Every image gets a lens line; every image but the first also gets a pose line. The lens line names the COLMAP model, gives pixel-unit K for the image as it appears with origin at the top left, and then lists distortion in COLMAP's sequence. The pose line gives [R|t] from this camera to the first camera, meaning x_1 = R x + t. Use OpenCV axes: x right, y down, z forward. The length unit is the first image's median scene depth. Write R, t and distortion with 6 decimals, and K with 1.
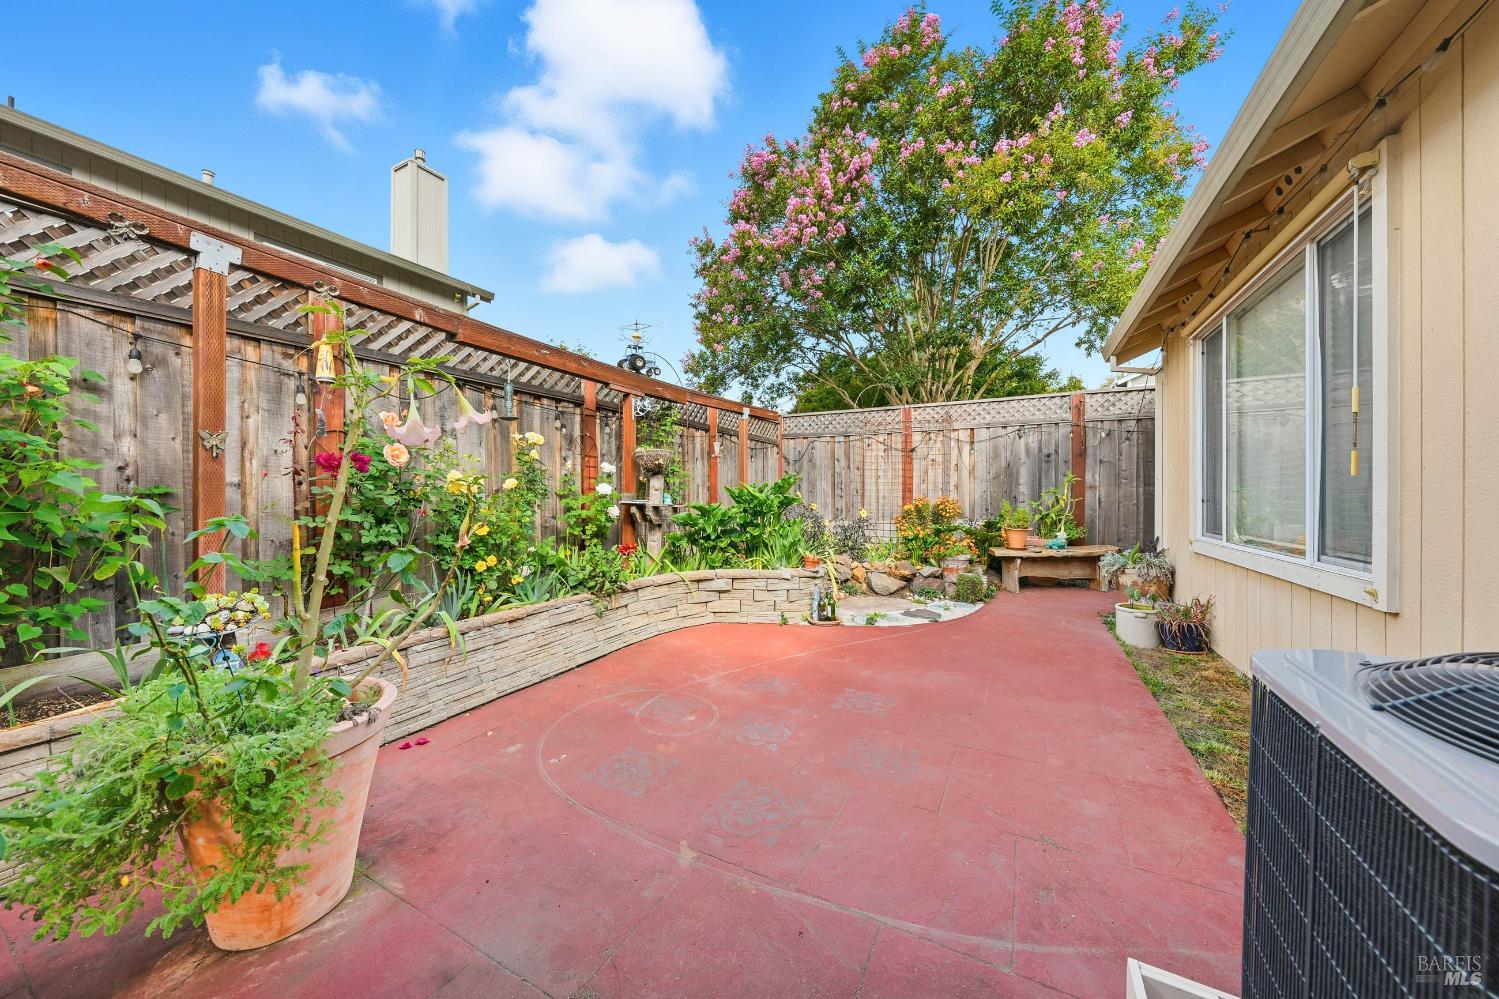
lens RADIAL K [[500.2, 0, 750.2], [0, 500.2, 507.7], [0, 0, 1]] dist [-0.000512, 0.000249]
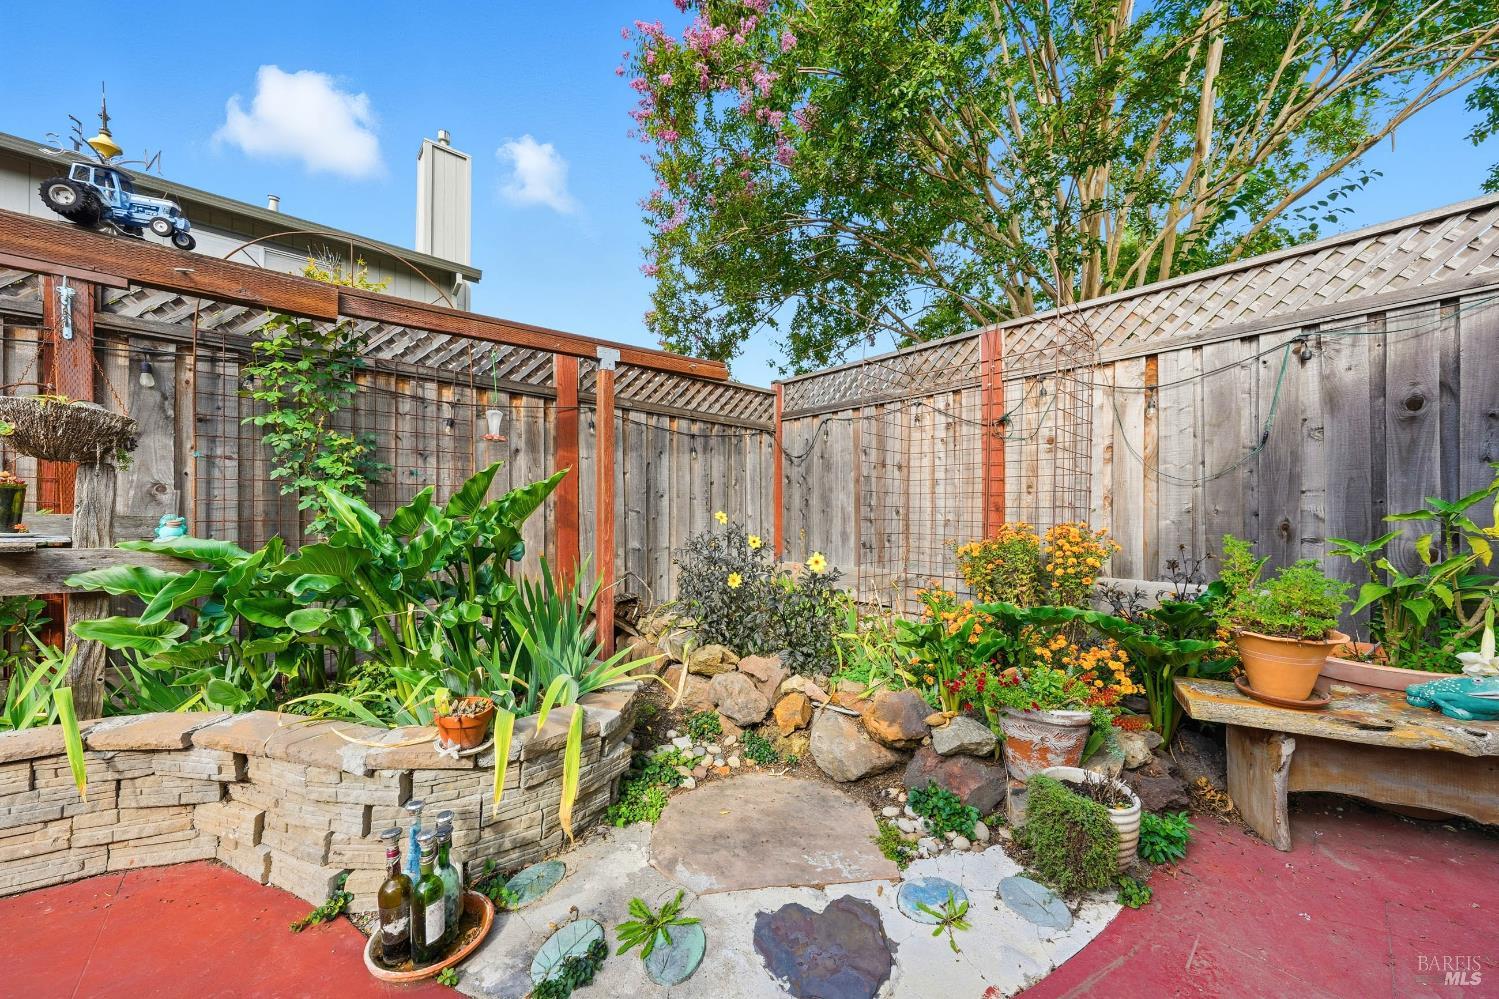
lens RADIAL K [[500.2, 0, 774.5], [0, 500.2, 519.5], [0, 0, 1]] dist [-0.000512, 0.000249]
pose [[0.939259, 0.004407, -0.343180, 0.312869], [-0.007774, 0.999934, -0.008435, -0.020886], [0.343120, 0.010590, 0.939232, 0.545548]]
